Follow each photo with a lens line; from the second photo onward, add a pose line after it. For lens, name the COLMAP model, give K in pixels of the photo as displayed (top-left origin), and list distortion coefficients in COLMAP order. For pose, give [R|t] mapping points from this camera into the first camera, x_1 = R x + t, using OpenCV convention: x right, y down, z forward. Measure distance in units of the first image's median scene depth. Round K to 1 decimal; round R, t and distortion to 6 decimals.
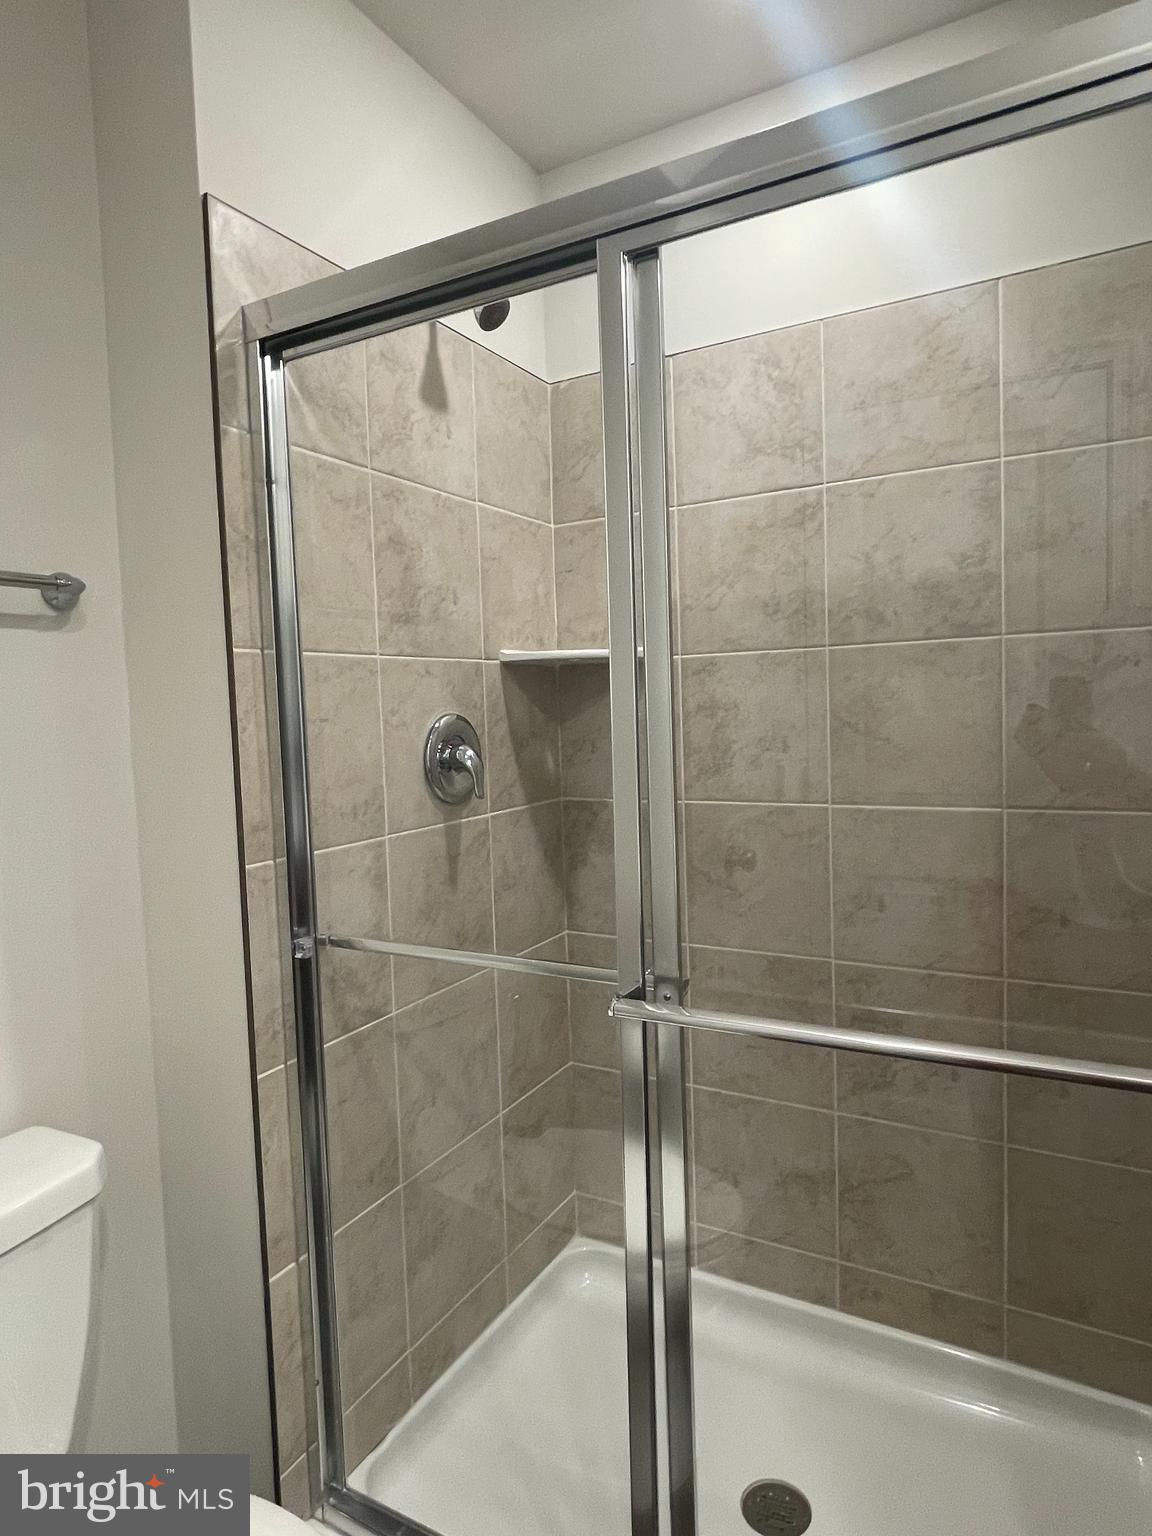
lens RADIAL K [[900.8, 0, 578.2], [0, 900.8, 758.8], [0, 0, 1]] dist [0.005393, -0.005837]
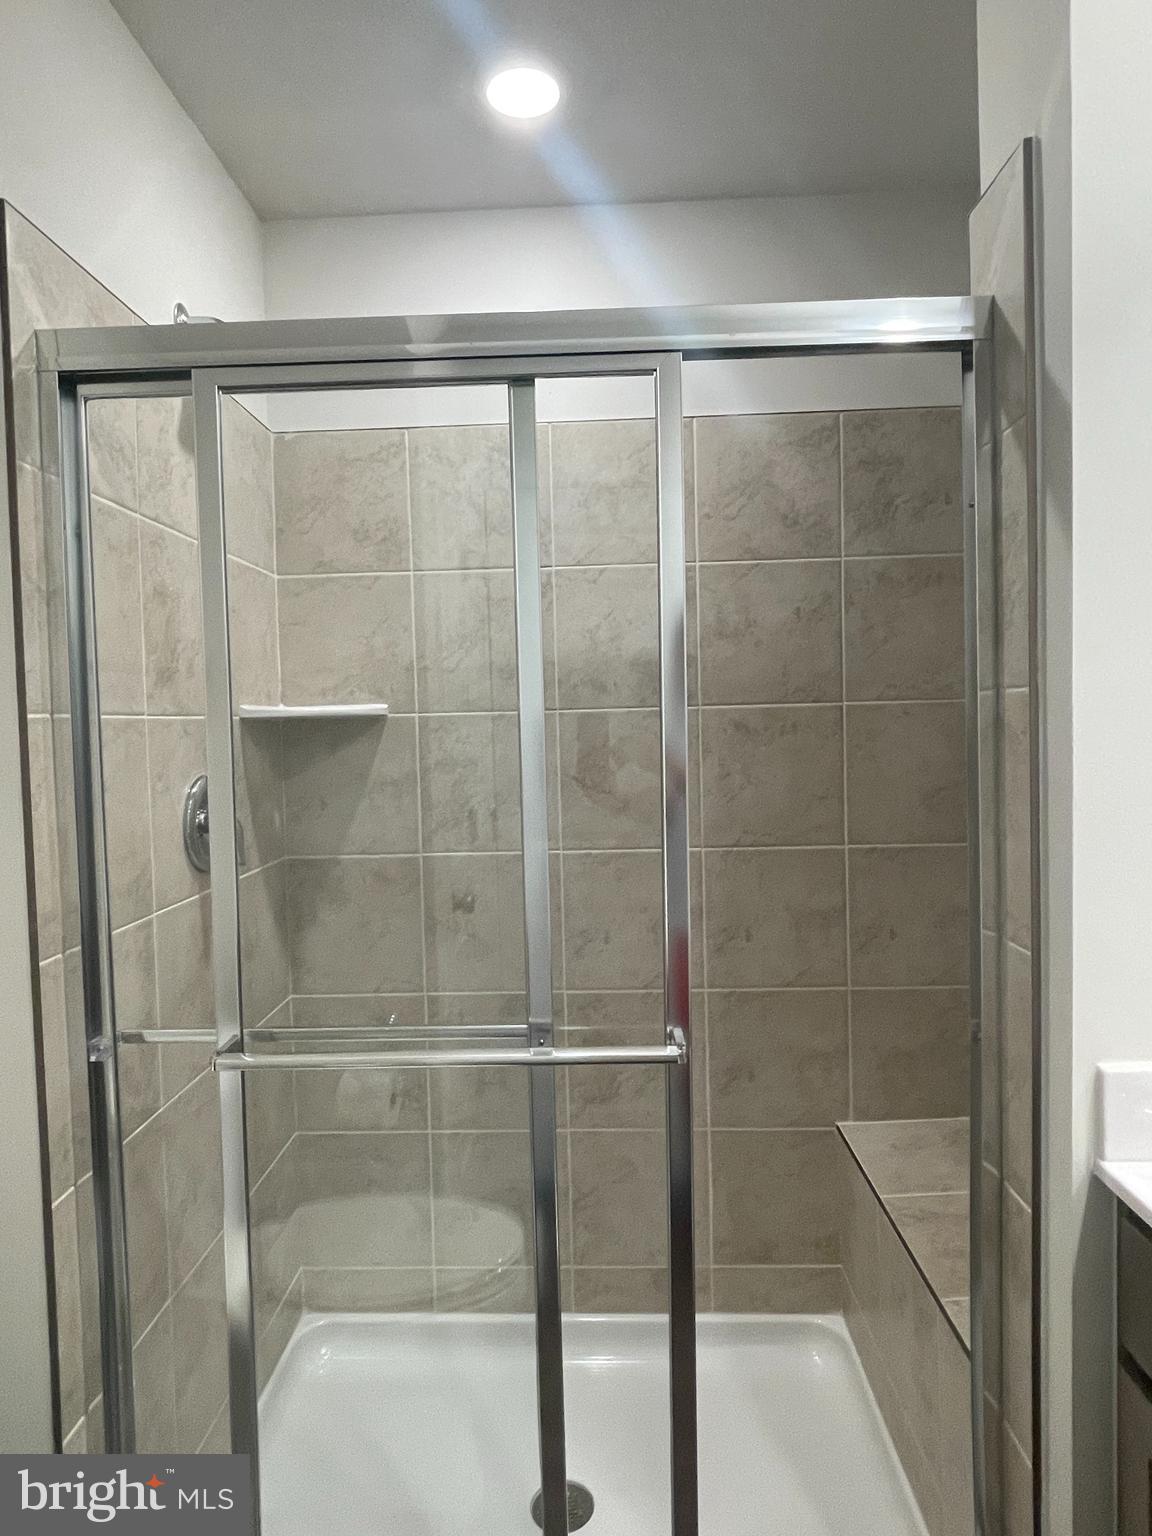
lens RADIAL K [[900.8, 0, 587.7], [0, 900.8, 760.6], [0, 0, 1]] dist [0.005393, -0.005837]
pose [[0.892000, -0.004907, 0.452009, -0.210917], [0.021715, 0.999252, -0.032005, -0.027009], [-0.451513, 0.038363, 0.891439, -0.015561]]
